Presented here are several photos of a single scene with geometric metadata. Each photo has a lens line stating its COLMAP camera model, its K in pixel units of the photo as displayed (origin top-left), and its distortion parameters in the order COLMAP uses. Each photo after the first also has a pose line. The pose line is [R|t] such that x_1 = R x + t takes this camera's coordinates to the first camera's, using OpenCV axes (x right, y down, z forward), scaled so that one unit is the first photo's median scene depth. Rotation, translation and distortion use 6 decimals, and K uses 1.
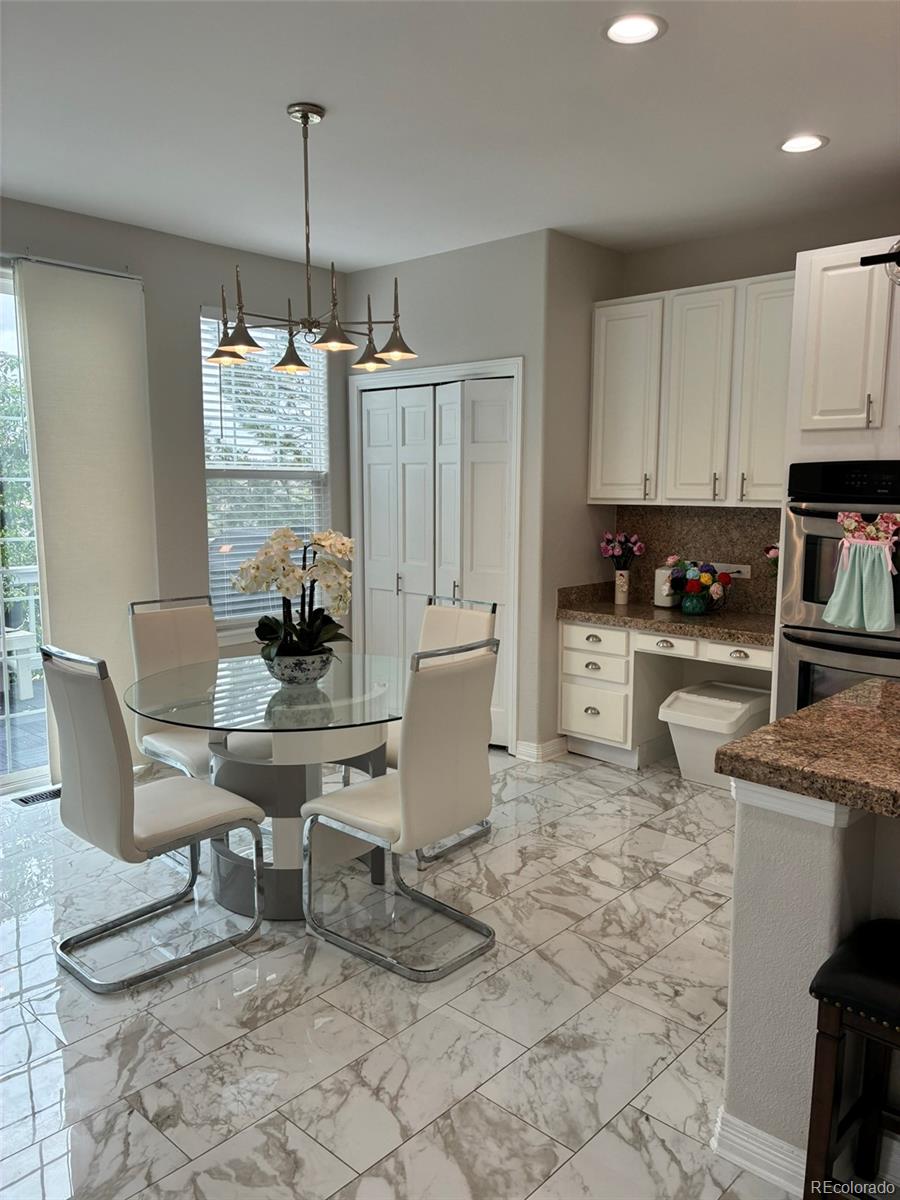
lens RADIAL K [[908.1, 0, 449.8], [0, 908.1, 606.5], [0, 0, 1]] dist [0.003169, -0.013166]
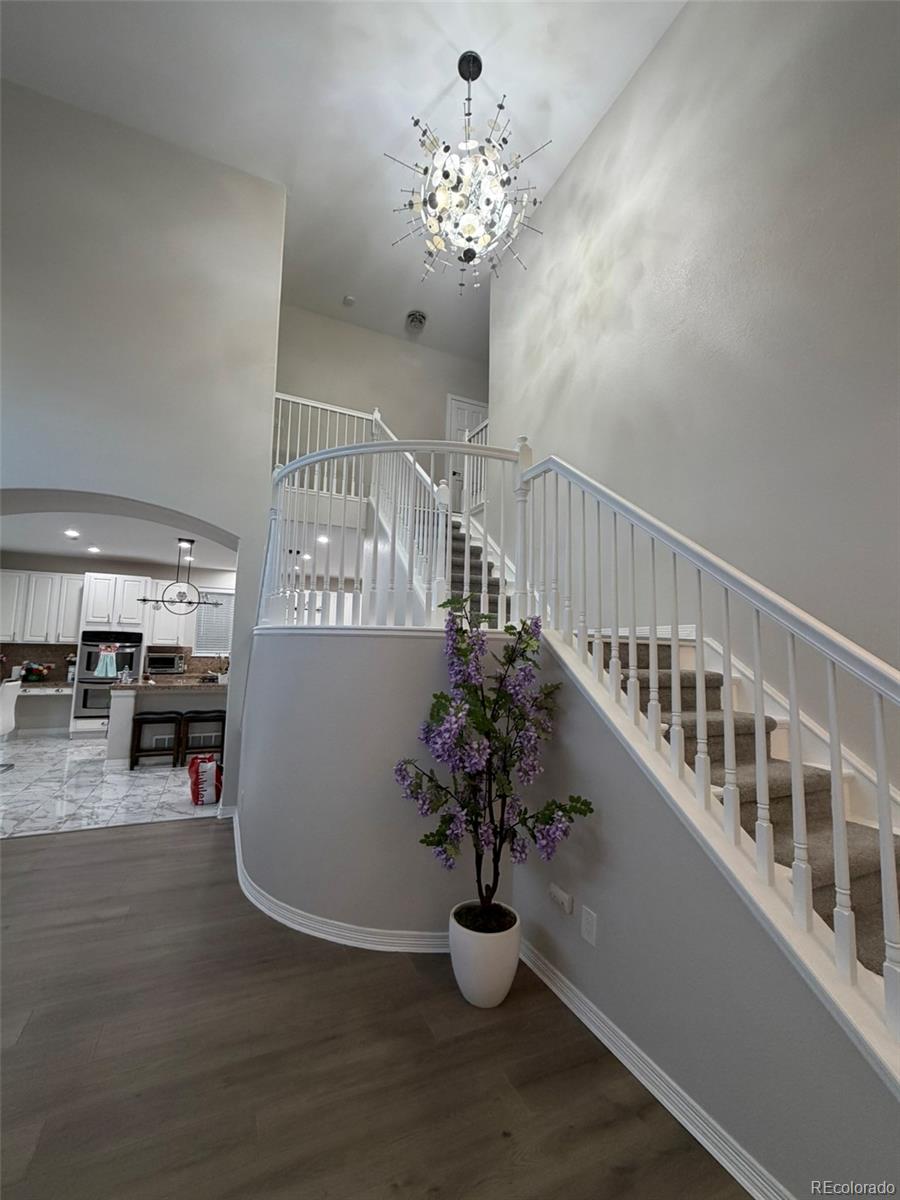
lens RADIAL K [[484.8, 0, 446.4], [0, 484.8, 601.9], [0, 0, 1]] dist [-0.002080, -0.000102]
pose [[0.371902, 0.094050, 0.923495, -0.754887], [0.106743, 0.983922, -0.143191, 0.133795], [-0.922114, 0.151830, 0.355883, -0.873884]]
